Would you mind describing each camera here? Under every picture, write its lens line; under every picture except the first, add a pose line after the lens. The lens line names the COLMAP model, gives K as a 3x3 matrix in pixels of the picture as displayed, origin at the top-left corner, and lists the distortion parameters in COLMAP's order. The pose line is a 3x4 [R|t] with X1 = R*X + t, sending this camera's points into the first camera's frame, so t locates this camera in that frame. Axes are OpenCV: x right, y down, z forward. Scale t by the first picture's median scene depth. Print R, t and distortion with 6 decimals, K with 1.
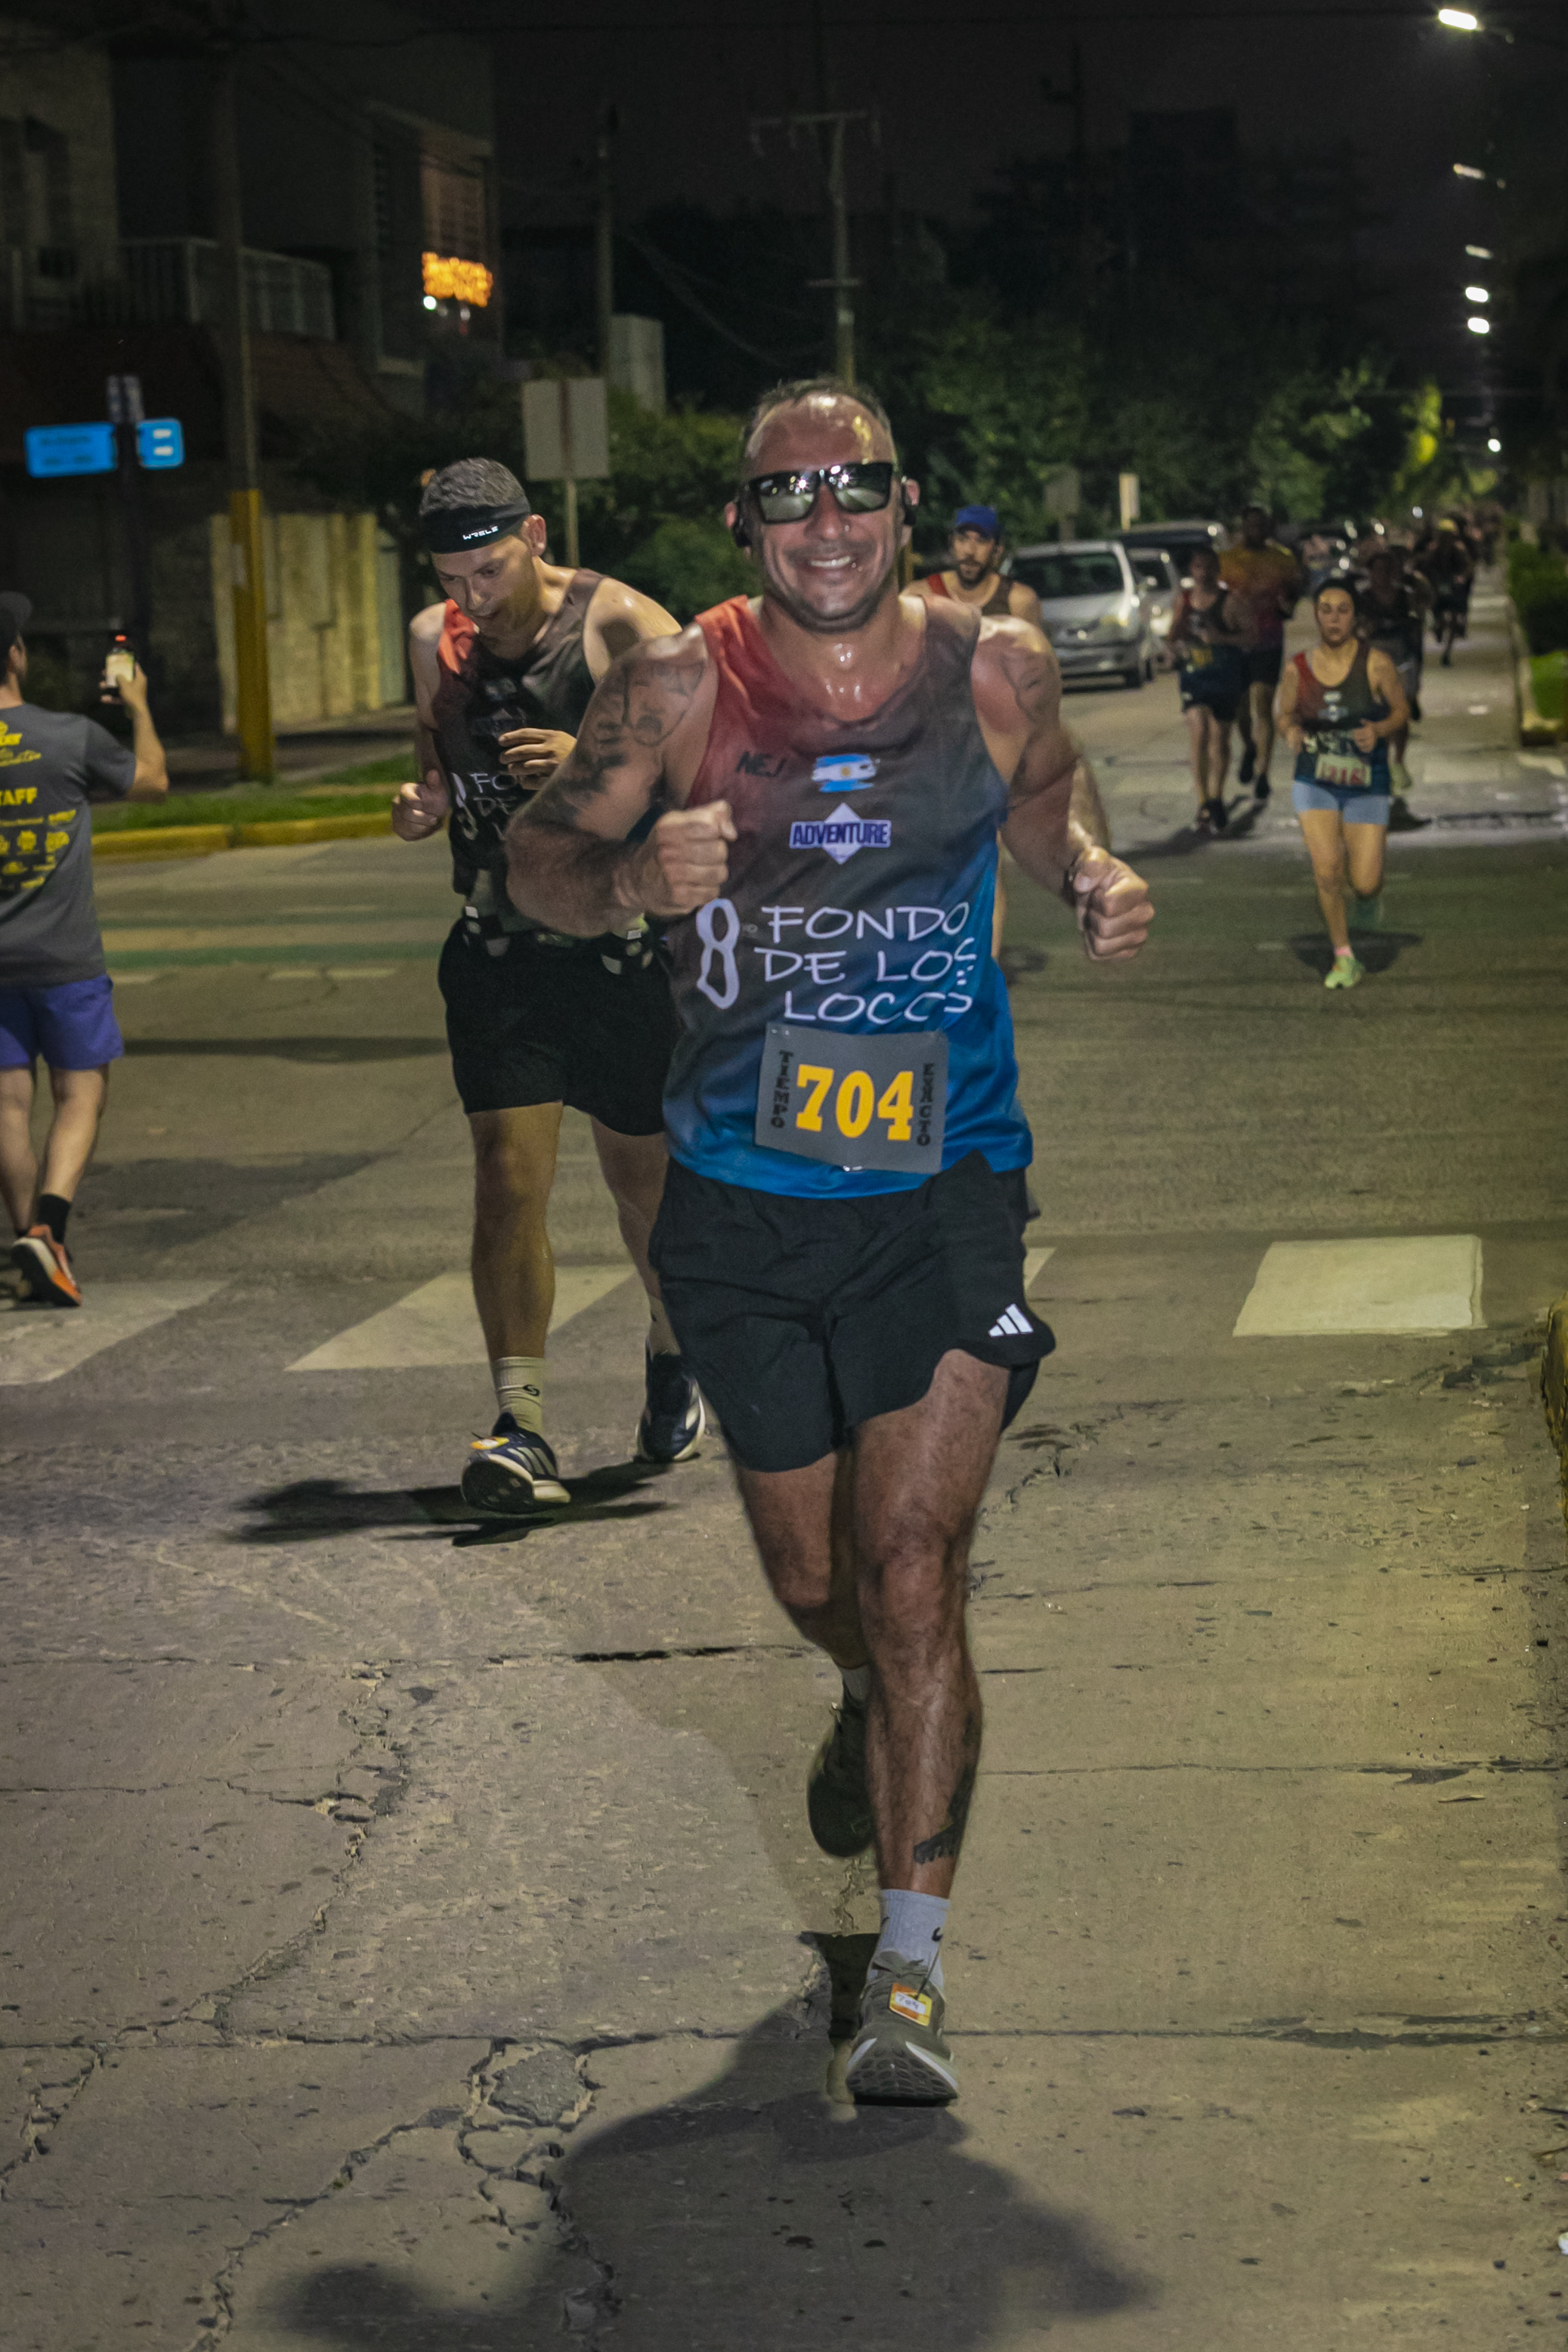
lens RADIAL K [[5779.4, 0, 785.4], [0, 5779.4, 1327.1], [0, 0, 1]] dist [0.168044, -1.669878]
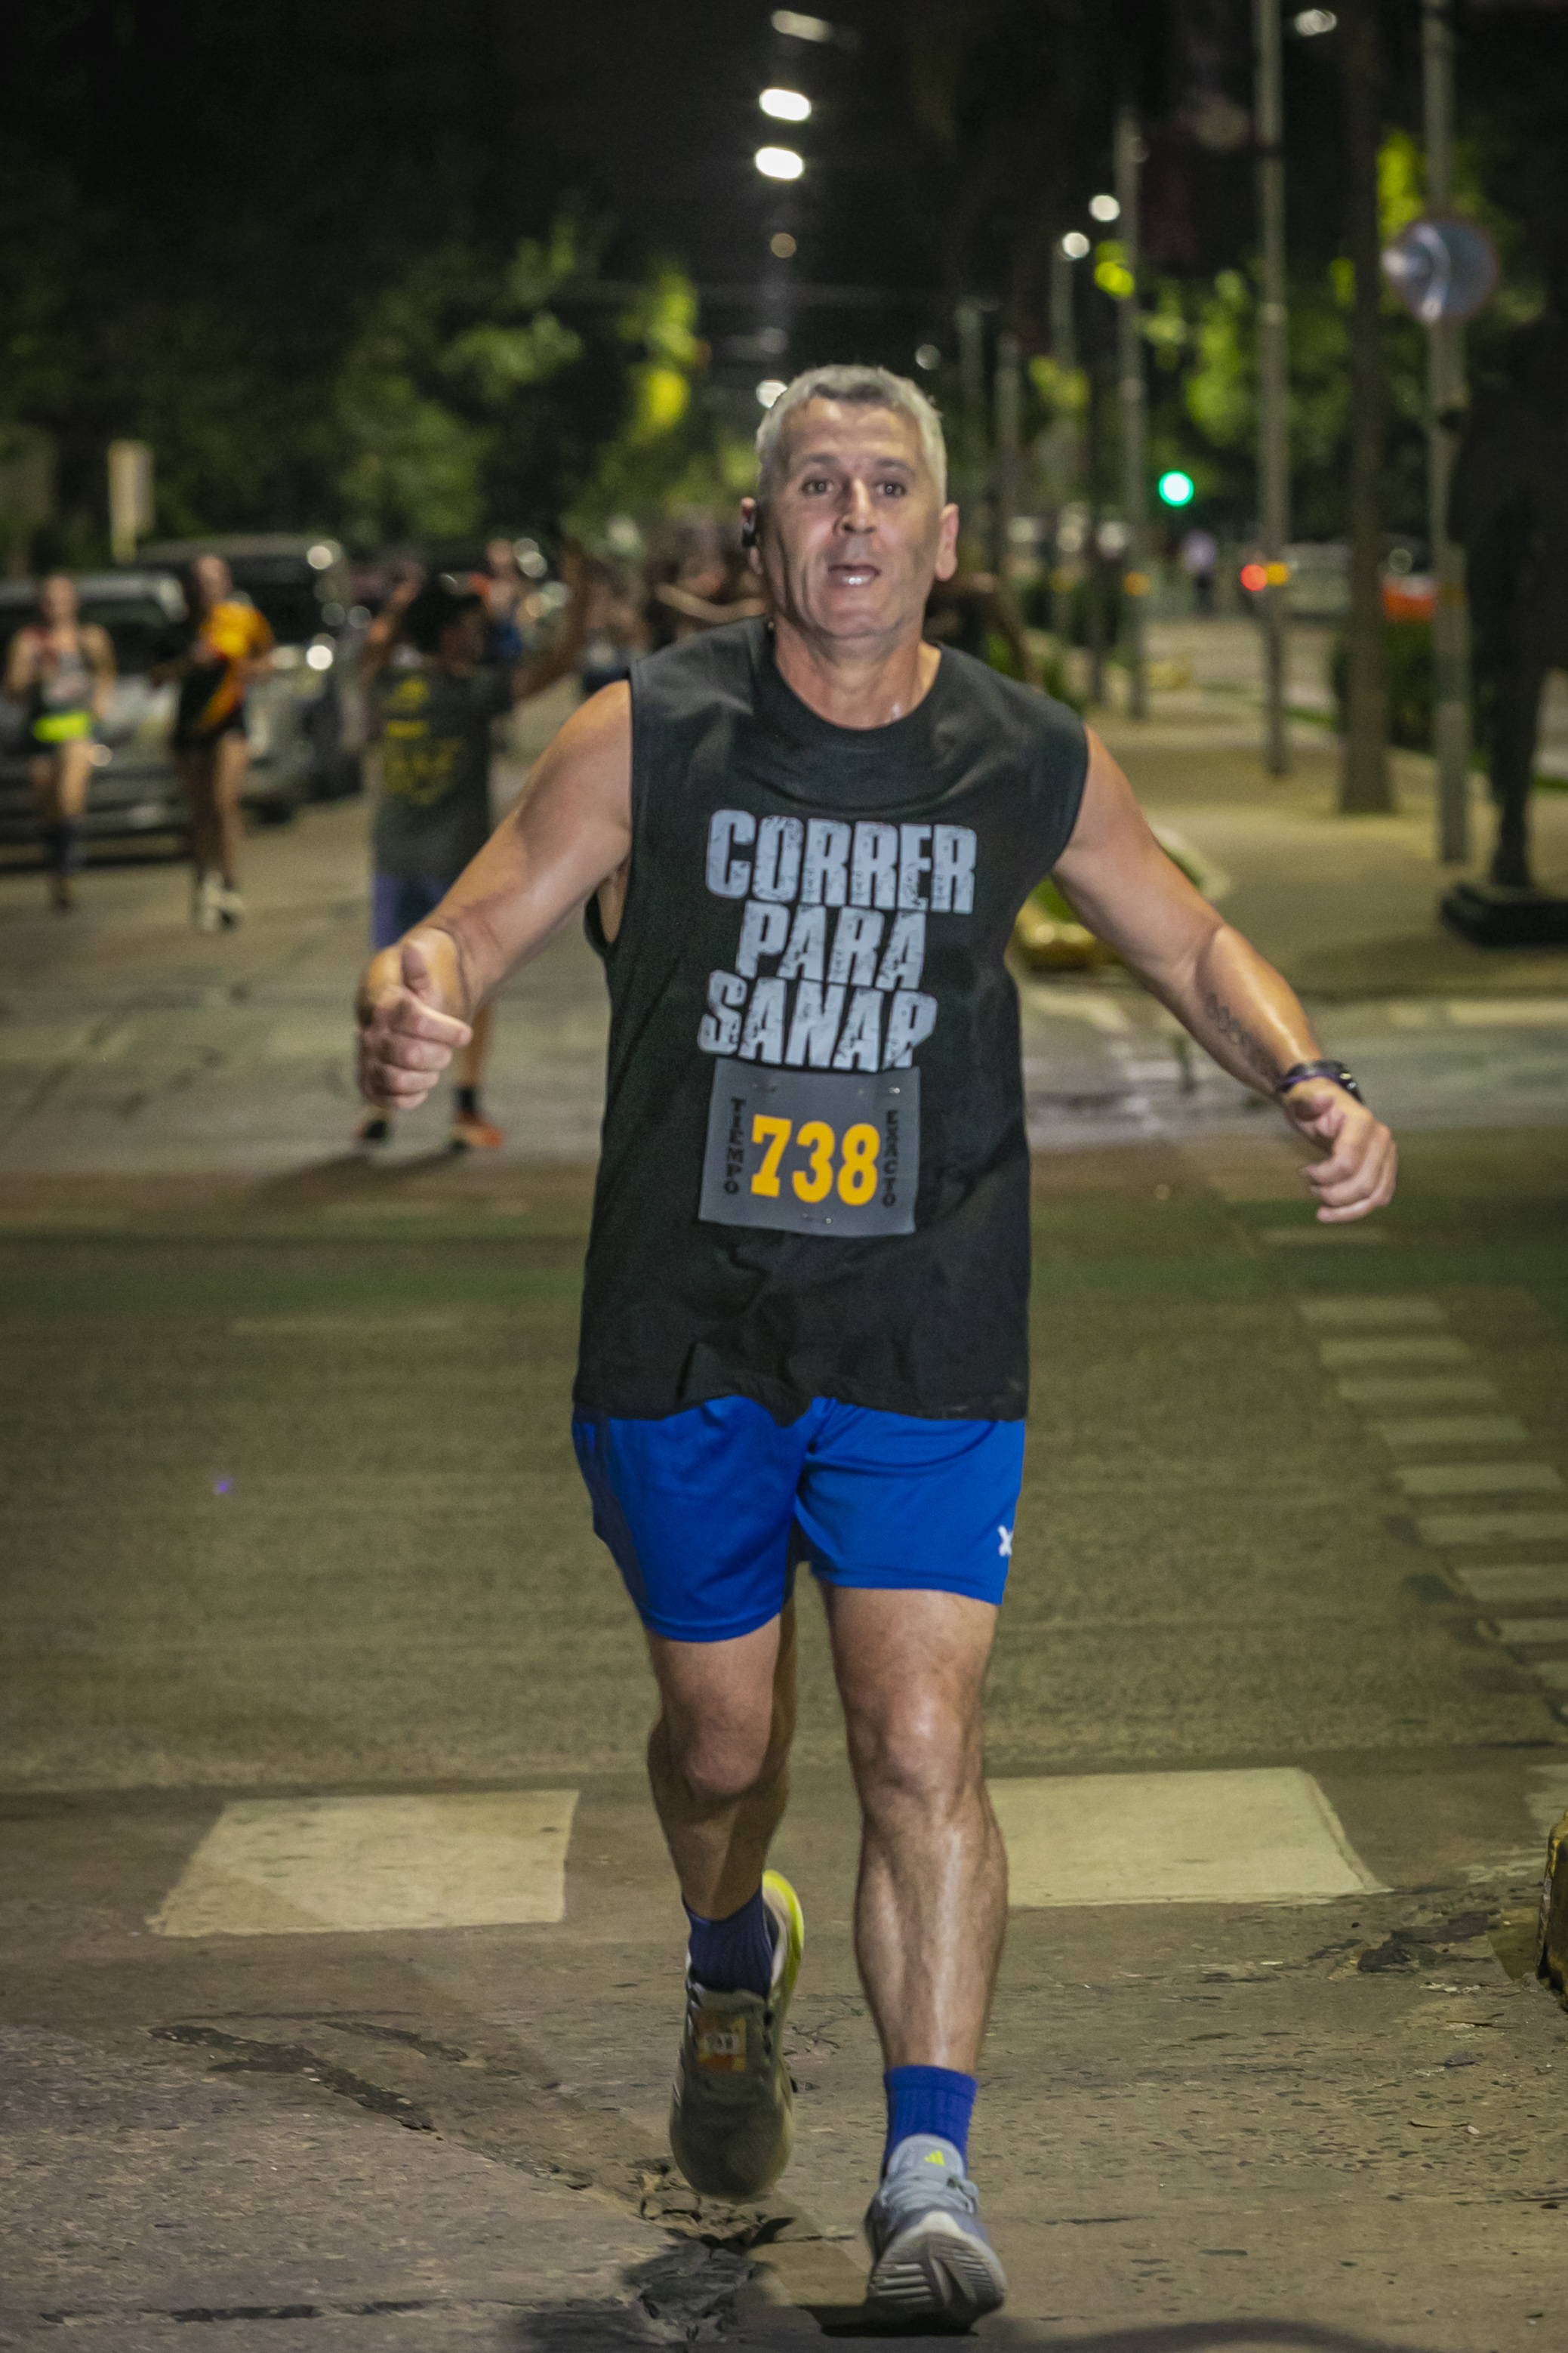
lens RADIAL K [[12086.0, 0, 784.0], [0, 12086.0, 1176.5], [0, 0, 1]] dist [-1.044680, -4.673008]
pose [[0.992149, 0.008874, 0.124747, -0.062894], [0.001723, 0.996414, -0.084589, 0.020363], [-0.125050, 0.084140, 0.988576, -0.145818]]
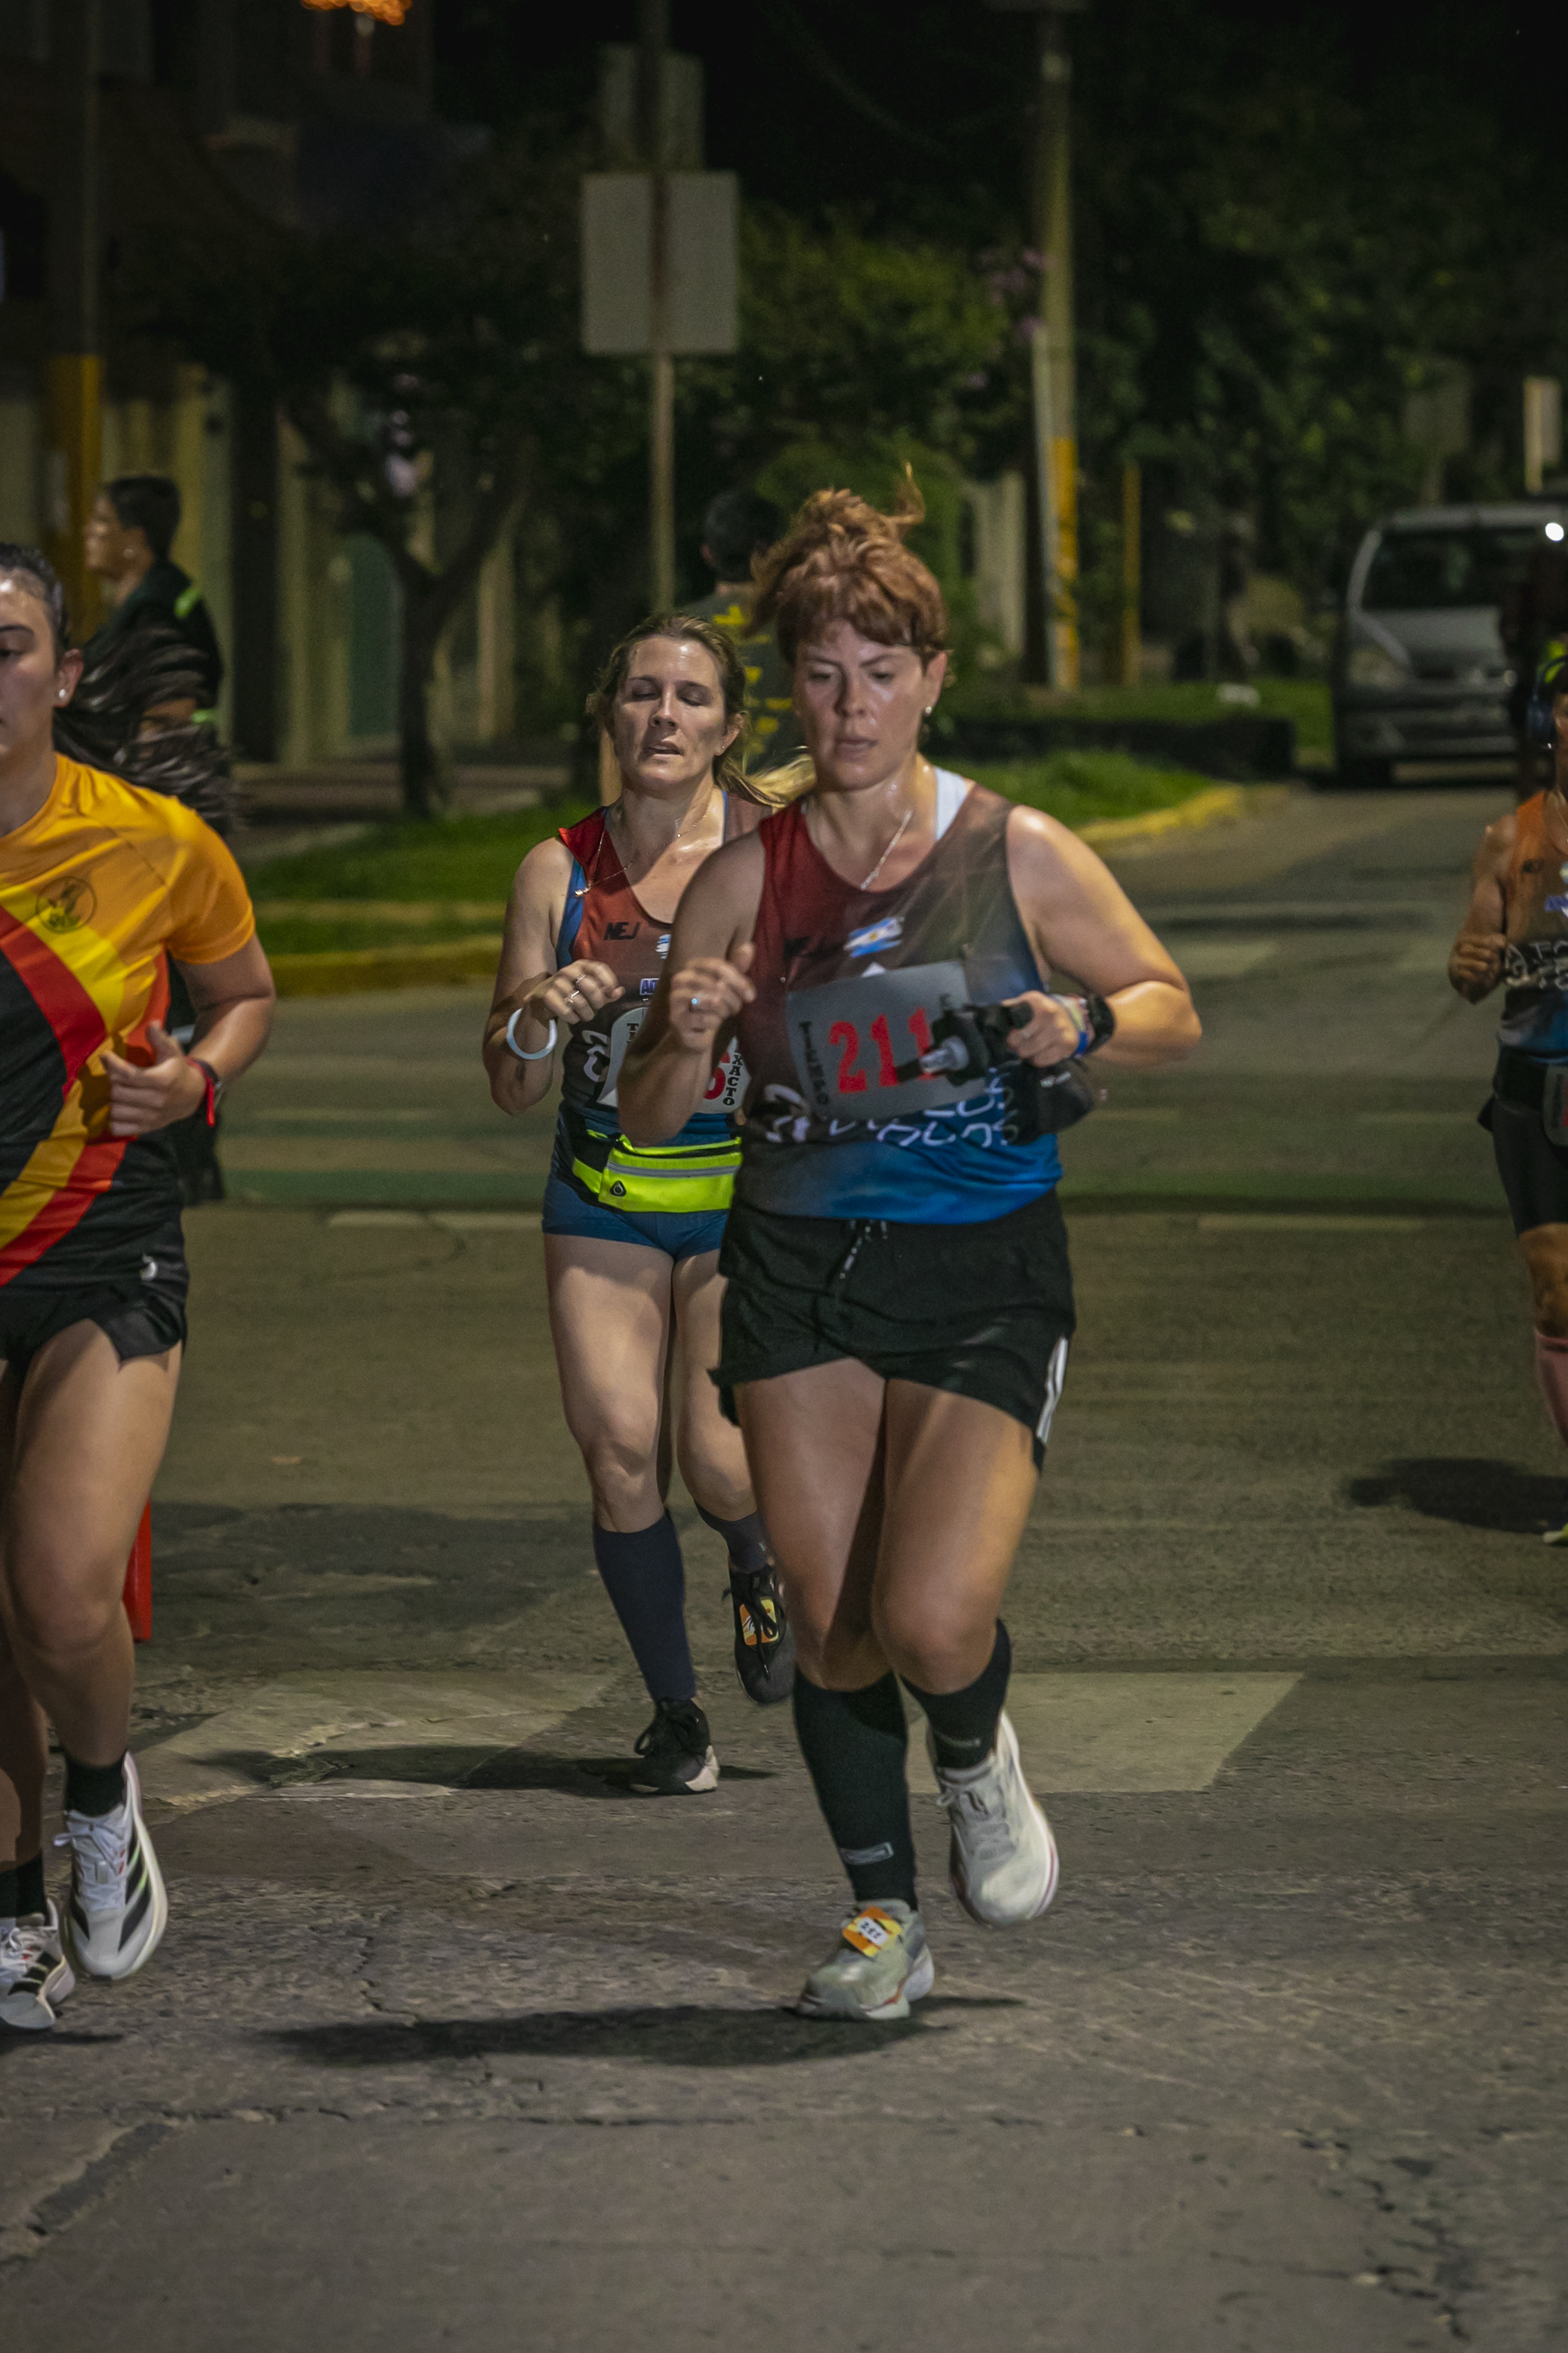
lens RADIAL K [[11777.1, 0, 784.0], [0, 11777.1, 1176.5], [0, 0, 1]] dist [-0.906338, -0.964610]
pose [[0.999217, 0.038522, 0.009076, -0.069882], [-0.037734, 0.996463, -0.075090, 0.024093], [-0.011936, 0.074689, 0.997135, -0.173022]]
